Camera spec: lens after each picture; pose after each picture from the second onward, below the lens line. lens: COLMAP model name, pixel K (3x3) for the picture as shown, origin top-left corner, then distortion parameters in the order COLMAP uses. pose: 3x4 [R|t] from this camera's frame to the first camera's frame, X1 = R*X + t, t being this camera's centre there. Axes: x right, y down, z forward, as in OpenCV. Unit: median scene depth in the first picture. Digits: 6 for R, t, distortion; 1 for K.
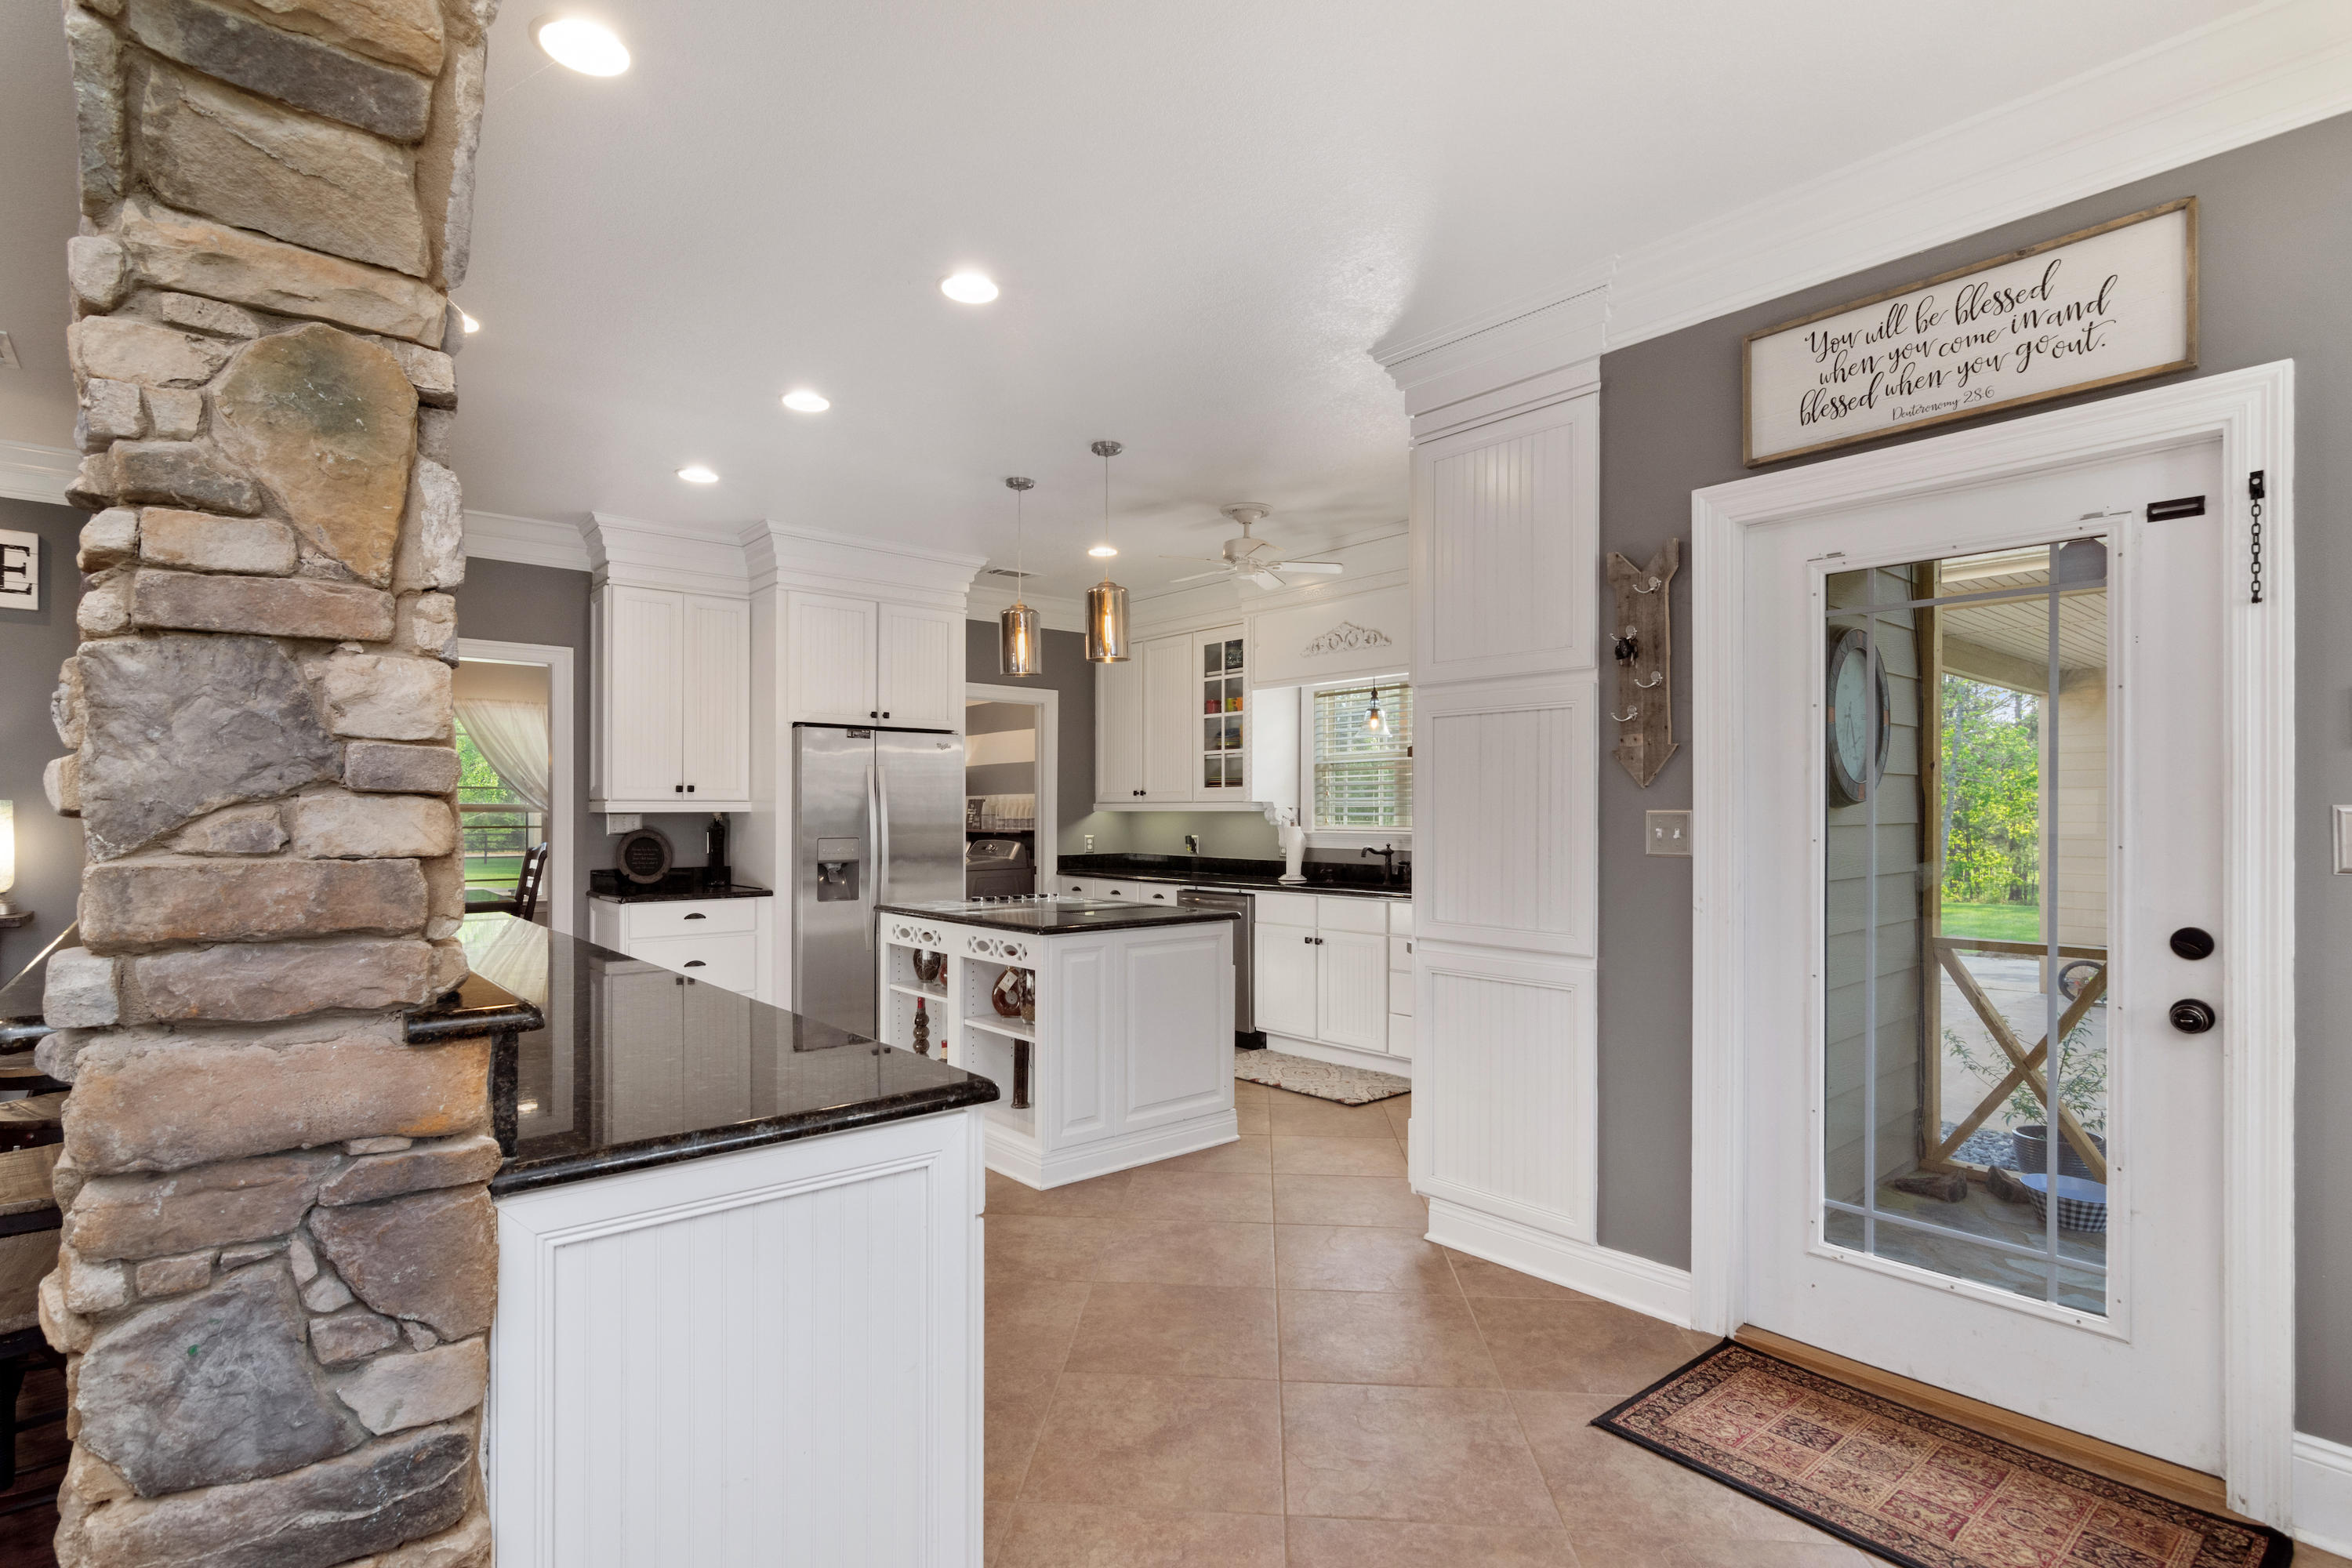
lens RADIAL K [[1125.1, 0, 1168.1], [0, 1125.1, 805.2], [0, 0, 1]] dist [-0.003341, 0.003840]
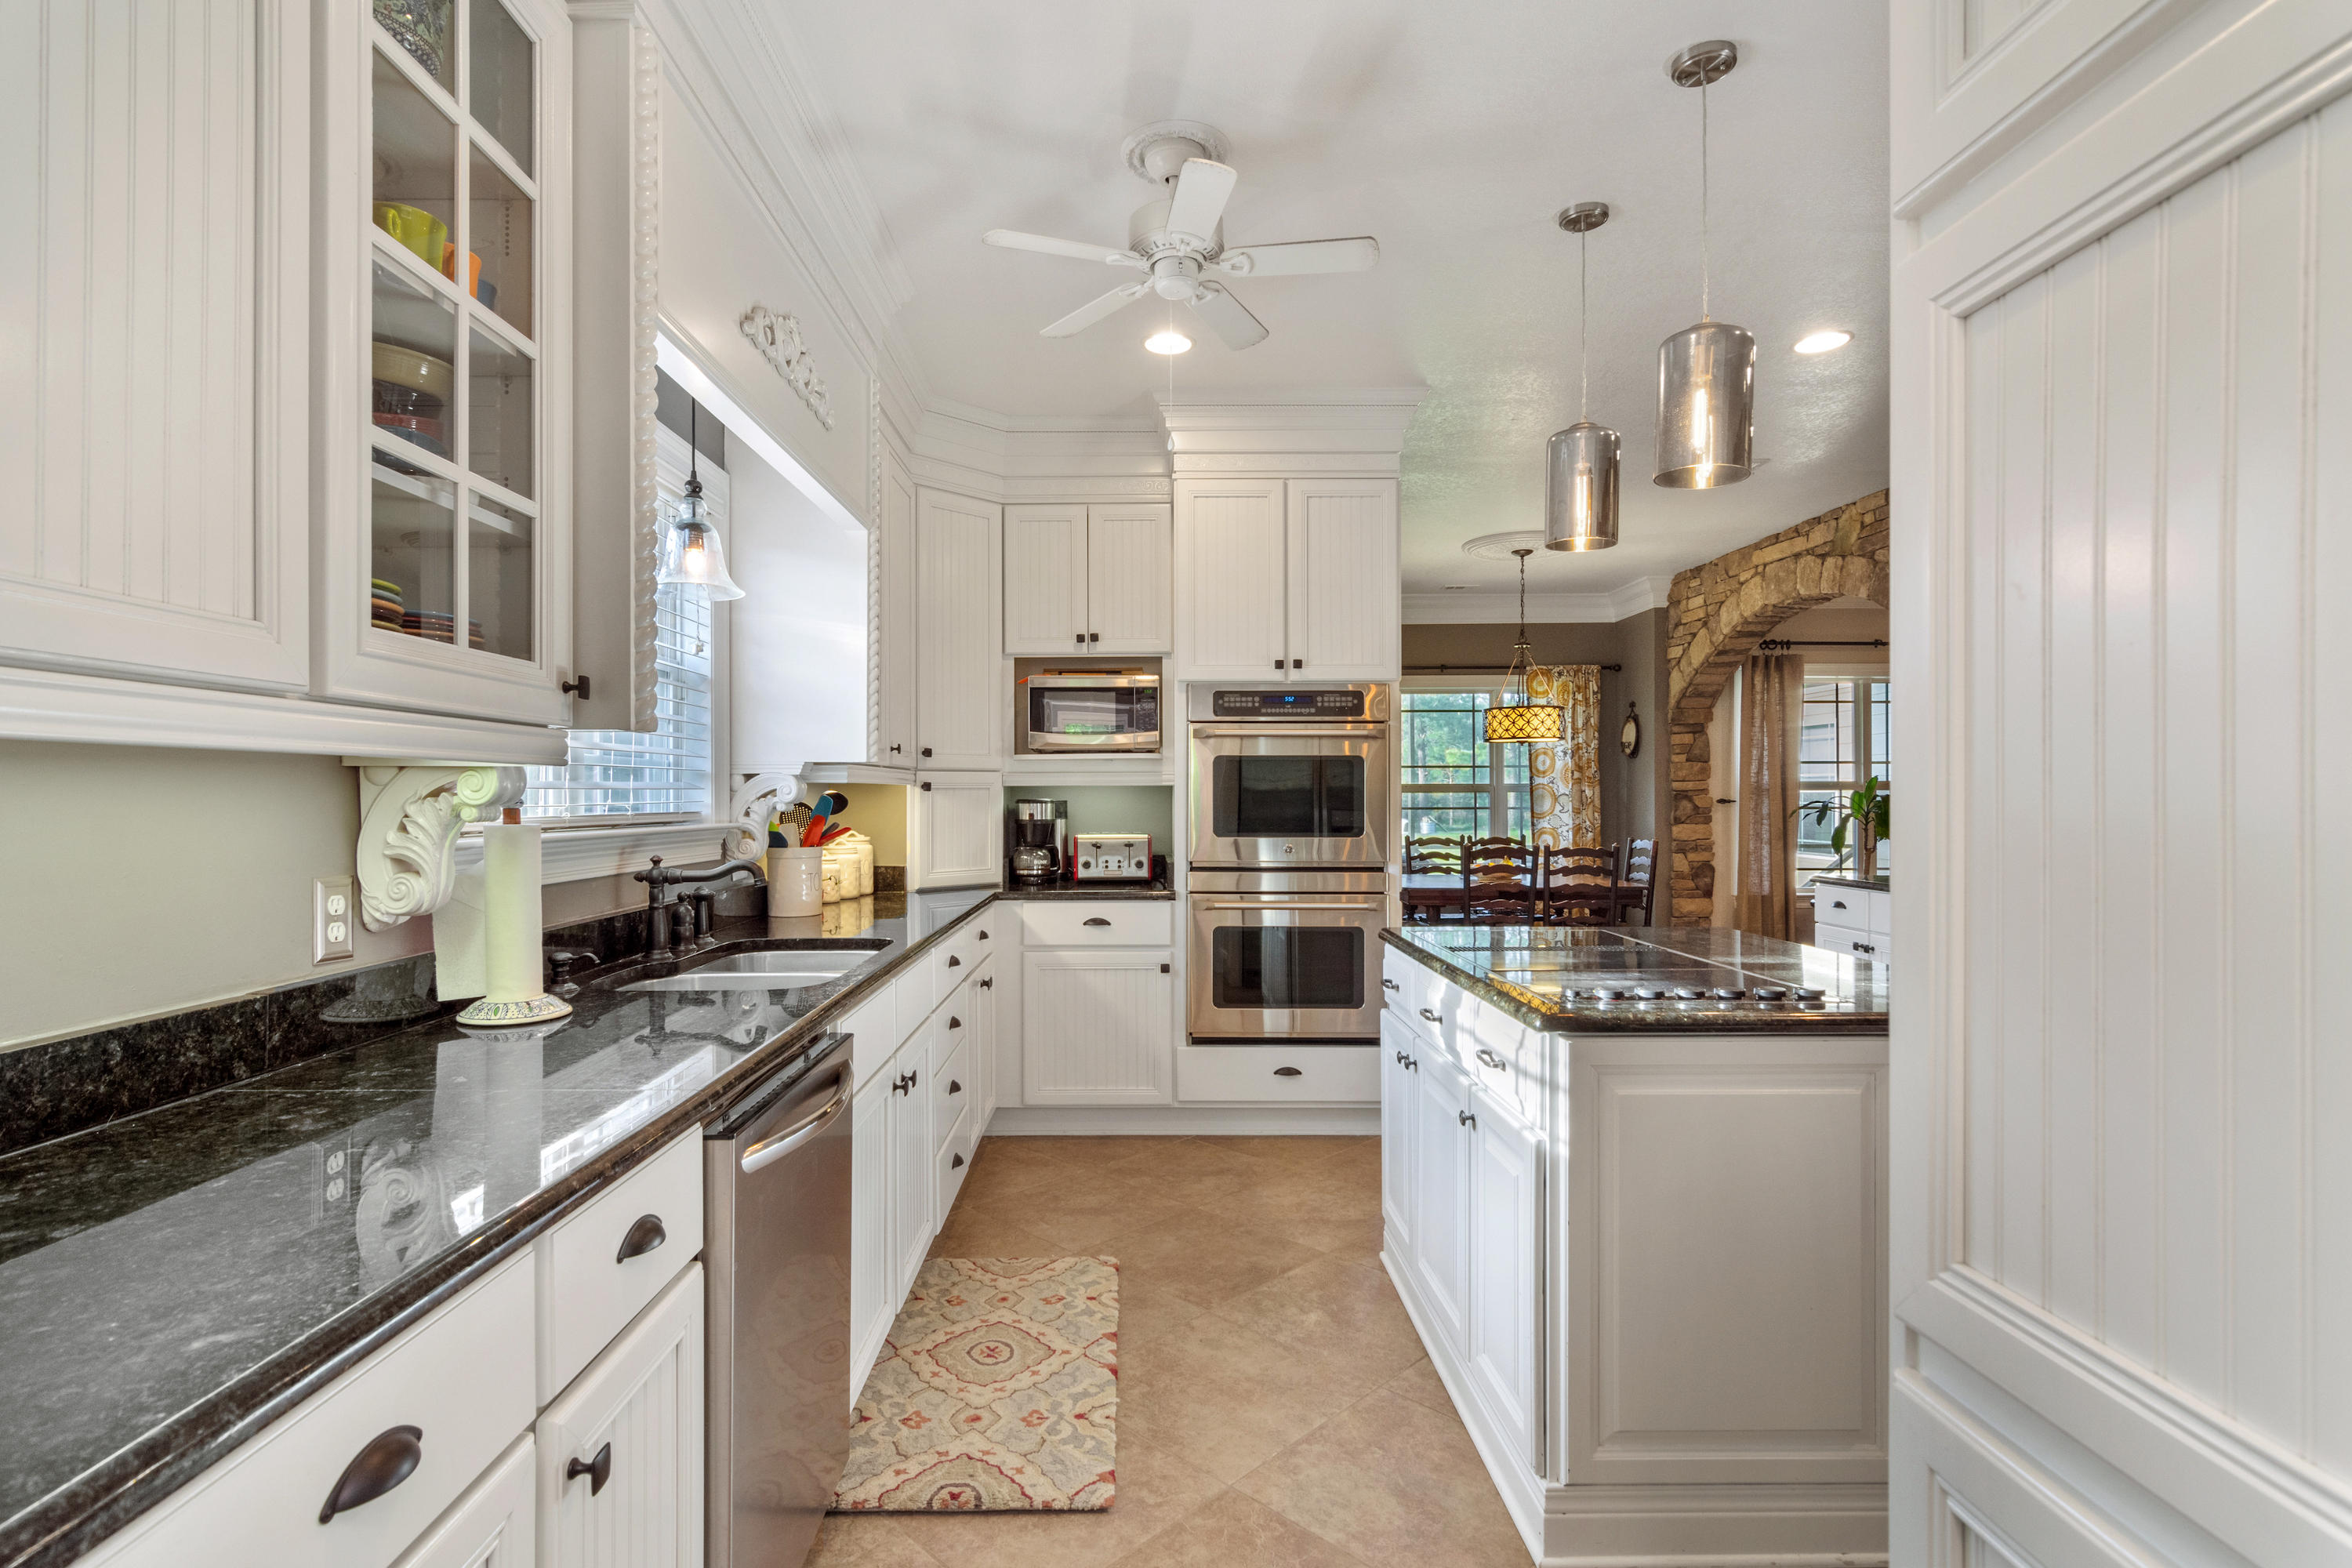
lens RADIAL K [[1125.1, 0, 1130.1], [0, 1125.1, 795.5], [0, 0, 1]] dist [-0.003341, 0.003840]
pose [[-0.750116, 0.002711, 0.661300, -0.215442], [-0.002226, 0.999976, -0.006625, 0.015257], [-0.661302, -0.006441, -0.750092, 1.269903]]
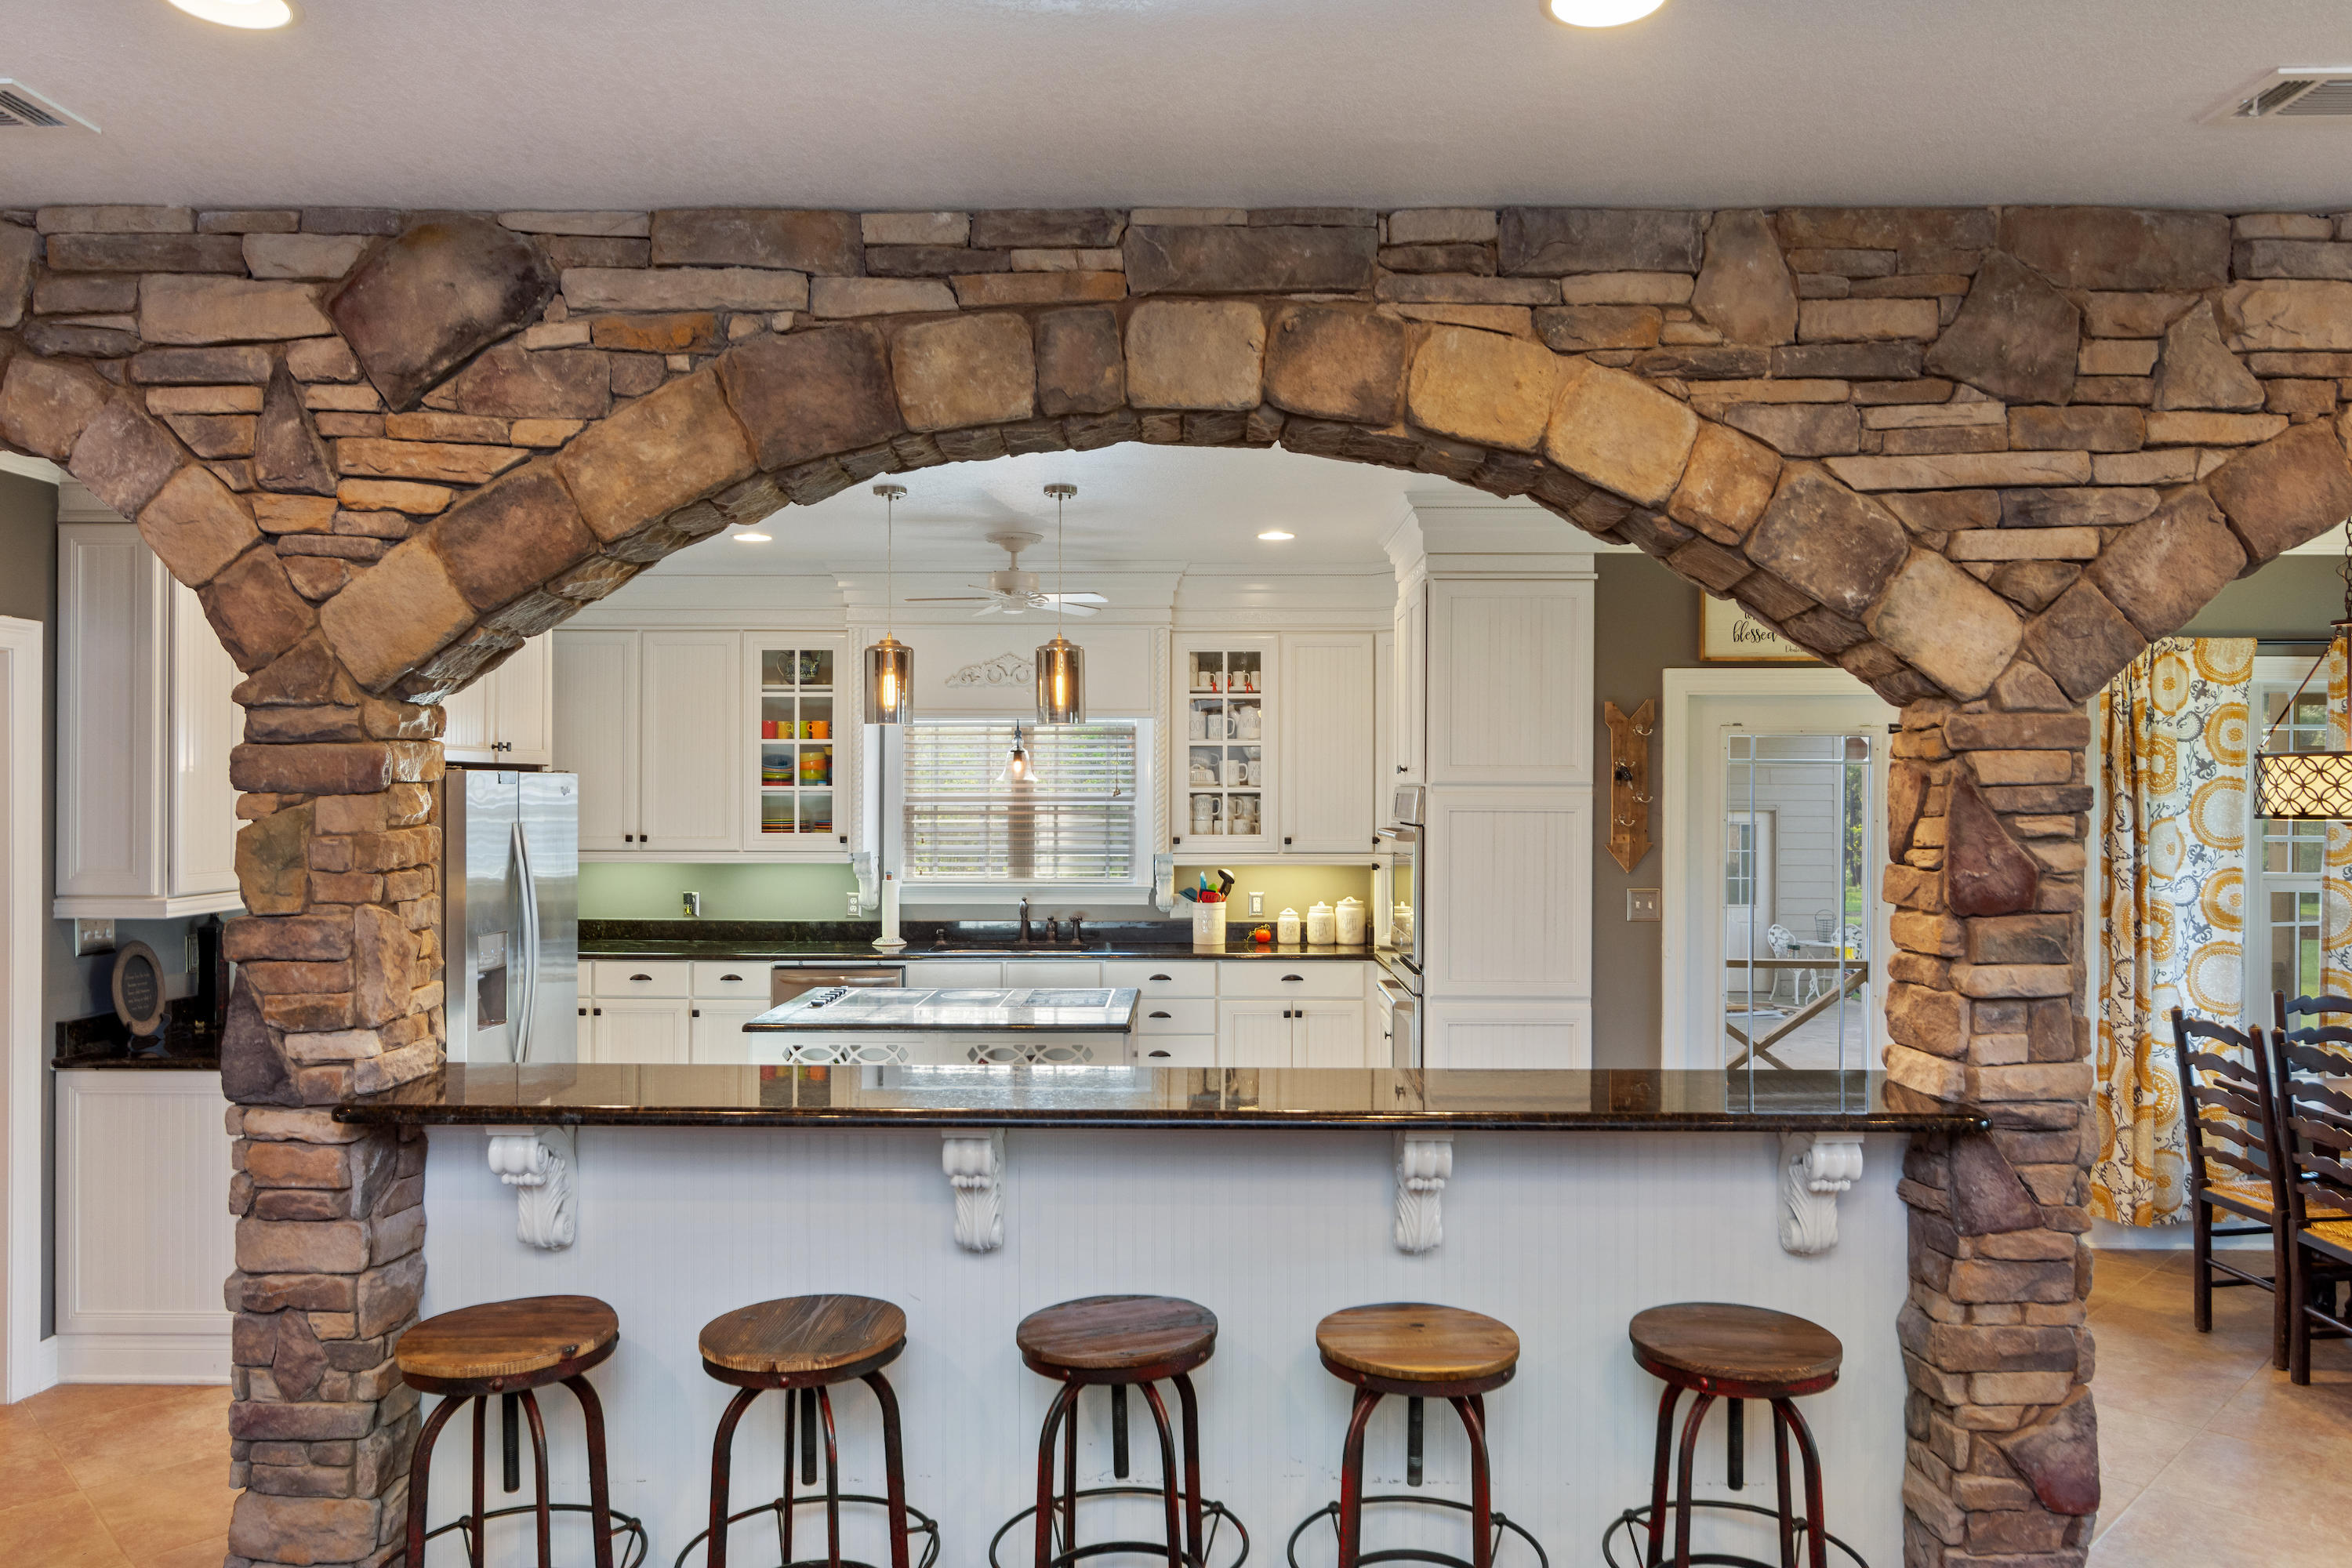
lens RADIAL K [[1615.8, 0, 1225.2], [0, 1615.8, 788.2], [0, 0, 1]] dist [-0.000425, 0.004444]
pose [[0.646458, 0.002513, 0.762946, -0.737867], [-0.007537, 0.999967, 0.003093, -0.063247], [-0.762913, -0.007750, 0.646455, 0.041404]]
